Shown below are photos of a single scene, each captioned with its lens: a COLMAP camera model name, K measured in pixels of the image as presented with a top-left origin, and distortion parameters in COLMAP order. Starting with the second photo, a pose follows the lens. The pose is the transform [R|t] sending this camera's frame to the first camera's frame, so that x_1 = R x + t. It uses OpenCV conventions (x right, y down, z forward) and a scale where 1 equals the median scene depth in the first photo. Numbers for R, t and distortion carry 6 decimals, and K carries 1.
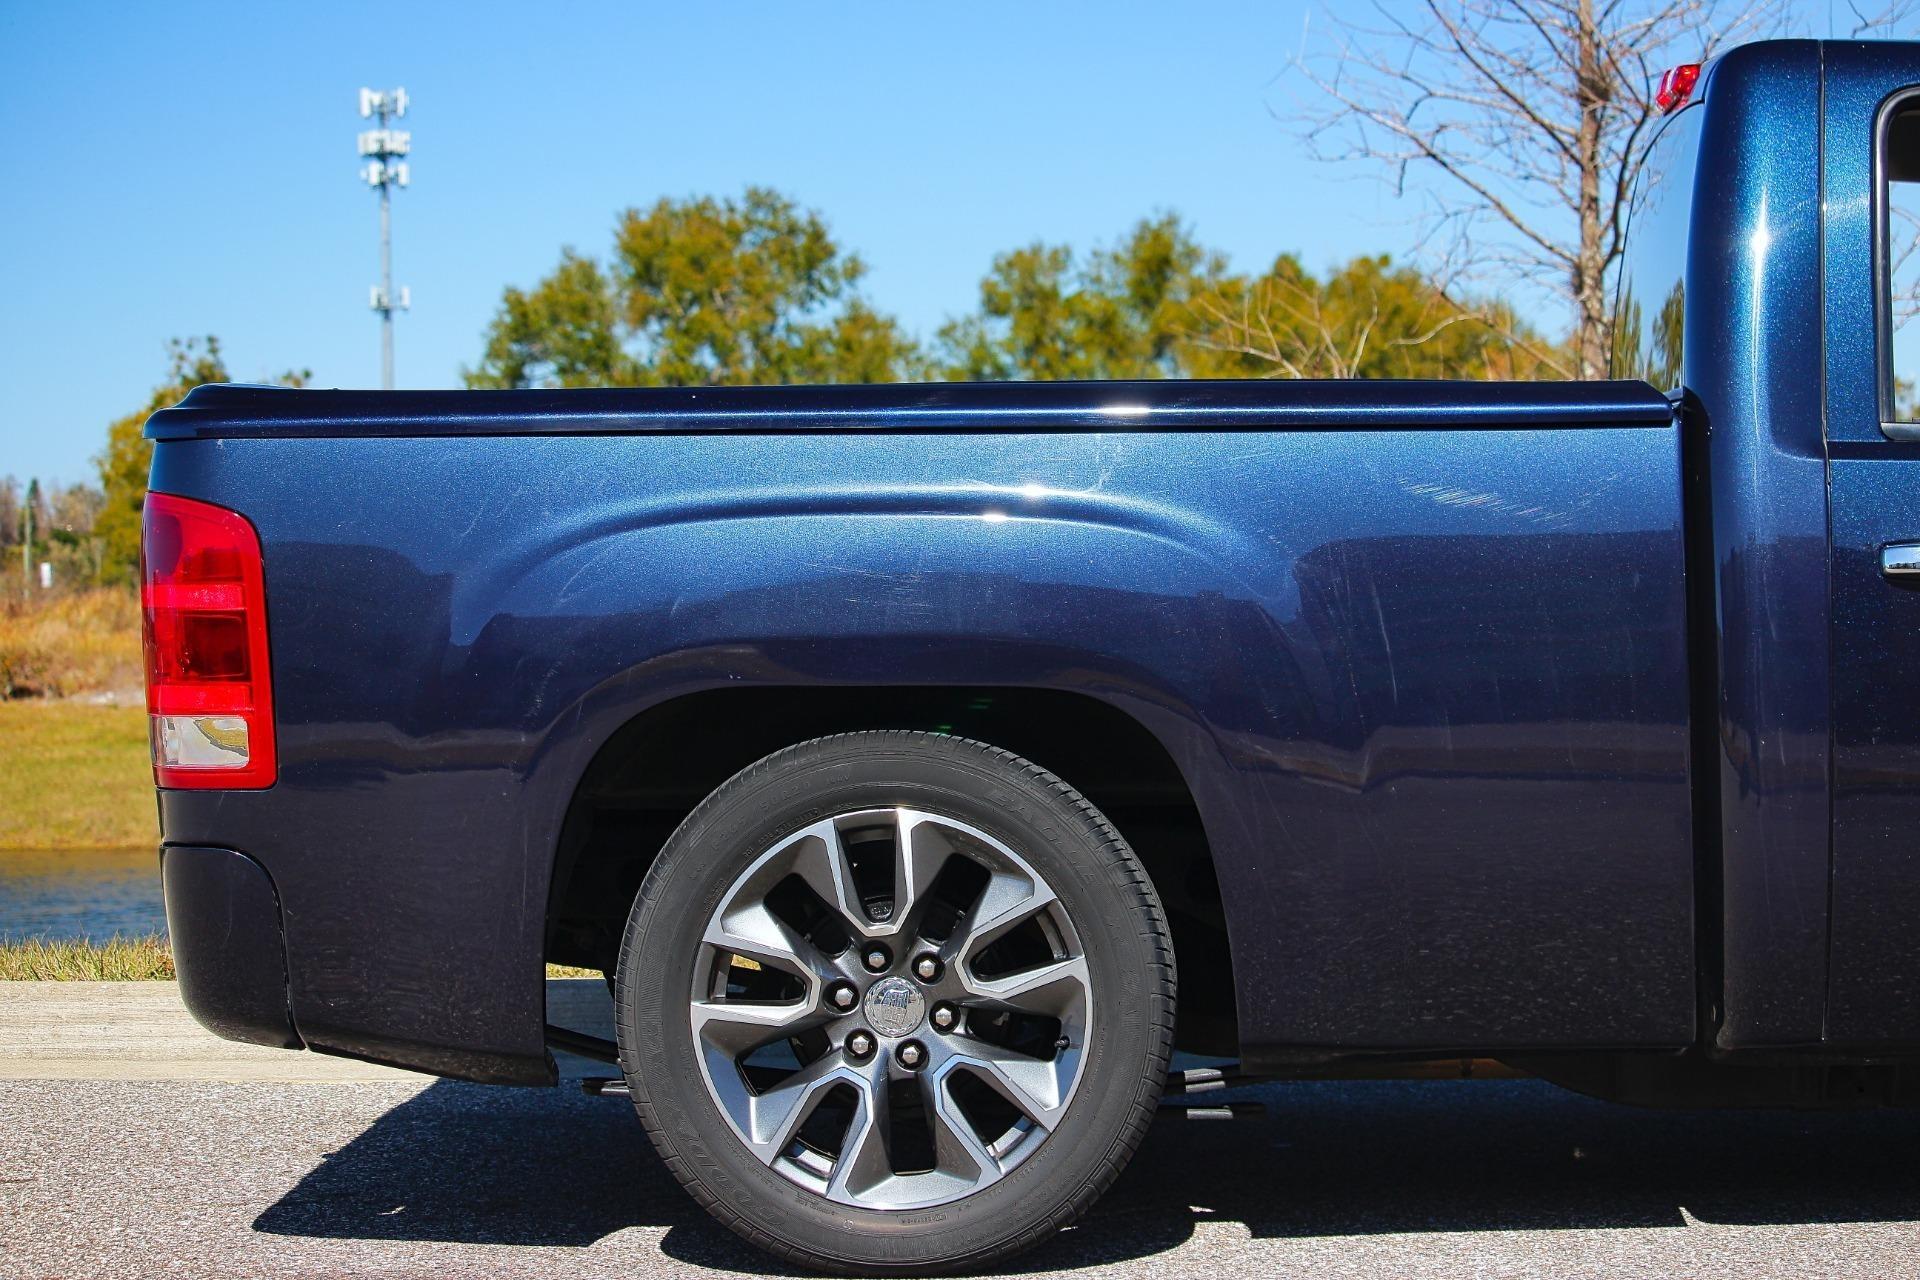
lens RADIAL K [[4897.6, 0, 958.5], [0, 4897.6, 635.8], [0, 0, 1]] dist [-0.450127, -0.204097]
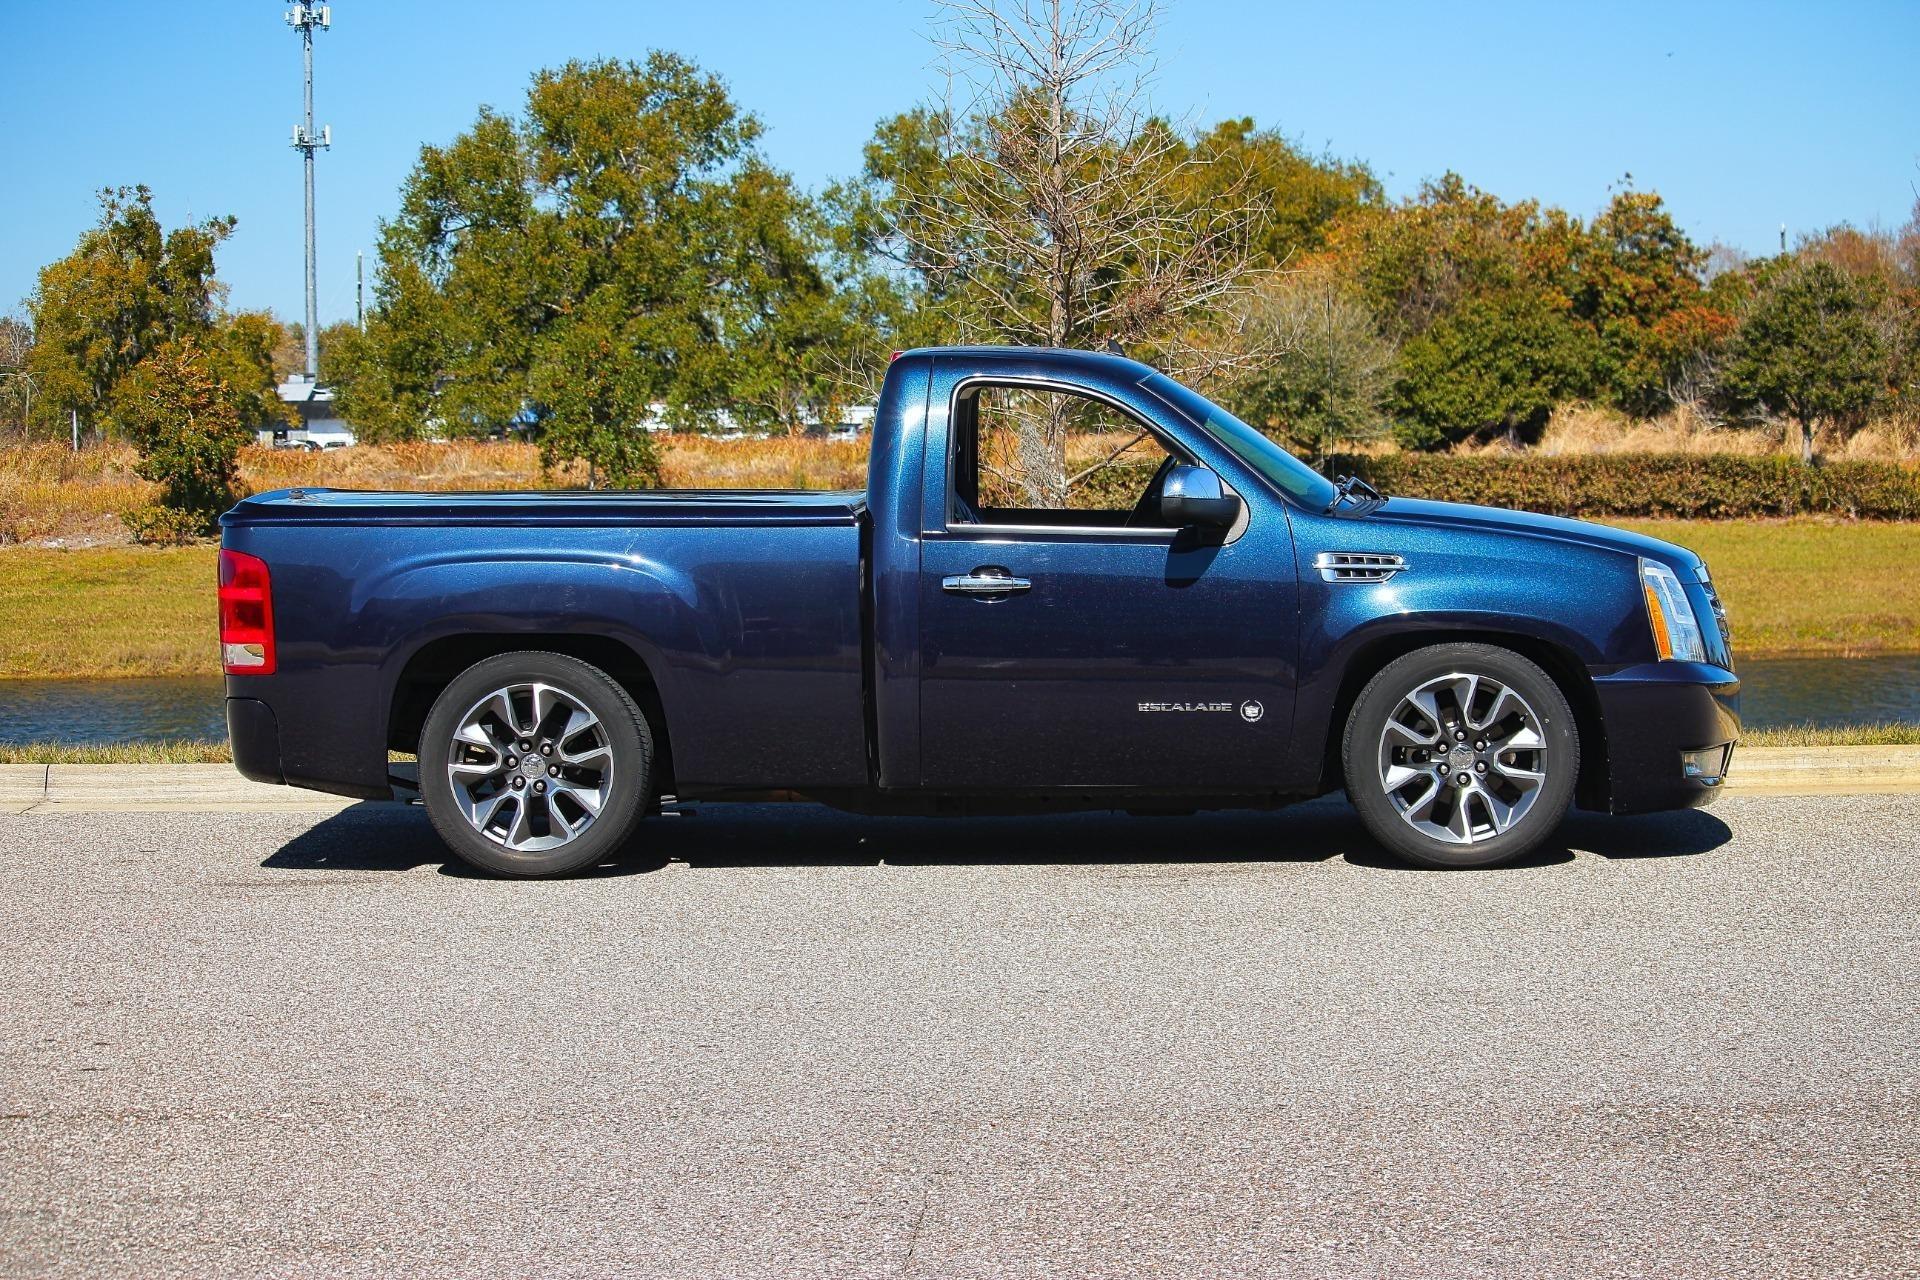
lens RADIAL K [[5059.6, 0, 958.7], [0, 5059.6, 608.5], [0, 0, 1]] dist [-0.354789, -0.806127]
pose [[0.999925, 0.002511, 0.011977, 0.017667], [-0.002880, 0.999518, 0.030912, -0.008361], [-0.011893, -0.030944, 0.999450, -0.156837]]
